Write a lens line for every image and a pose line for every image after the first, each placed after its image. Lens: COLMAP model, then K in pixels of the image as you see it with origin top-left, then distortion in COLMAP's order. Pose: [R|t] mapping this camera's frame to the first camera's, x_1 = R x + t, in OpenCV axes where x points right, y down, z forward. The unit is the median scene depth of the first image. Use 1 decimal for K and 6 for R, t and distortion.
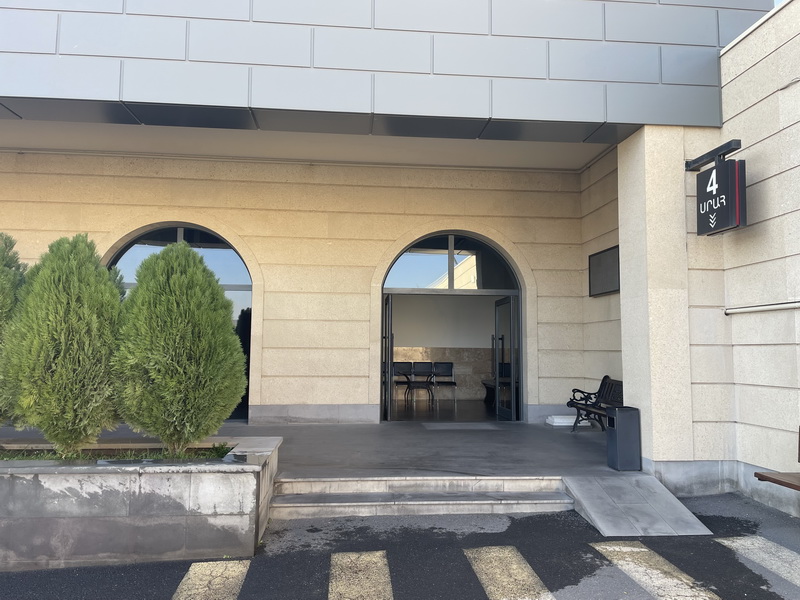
lens RADIAL K [[614.2, 0, 402.0], [0, 614.2, 300.6], [0, 0, 1]] dist [0.074323, -0.089639]
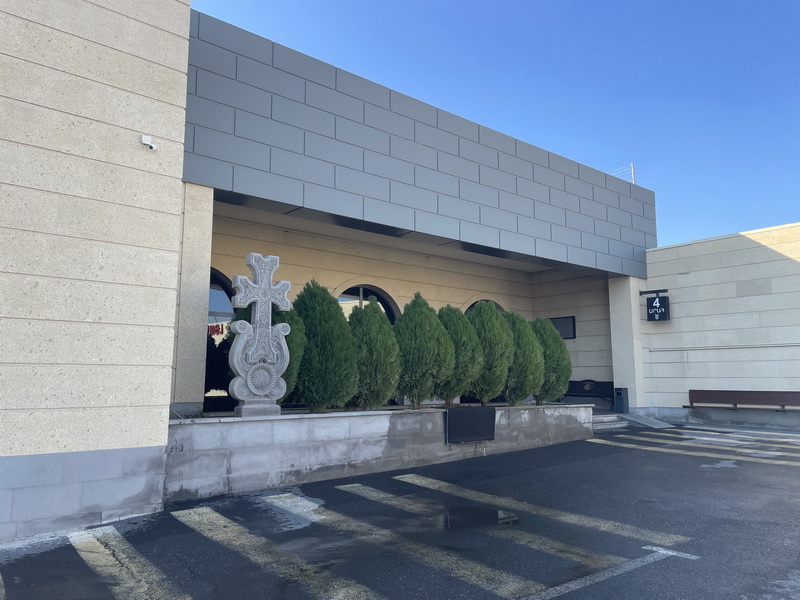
lens RADIAL K [[614.2, 0, 401.6], [0, 614.2, 297.8], [0, 0, 1]] dist [0.074323, -0.089639]
pose [[0.818973, 0.070739, 0.569455, -1.956542], [-0.041355, 0.997068, -0.064381, 0.009960], [-0.572340, 0.029176, 0.819497, -0.583434]]
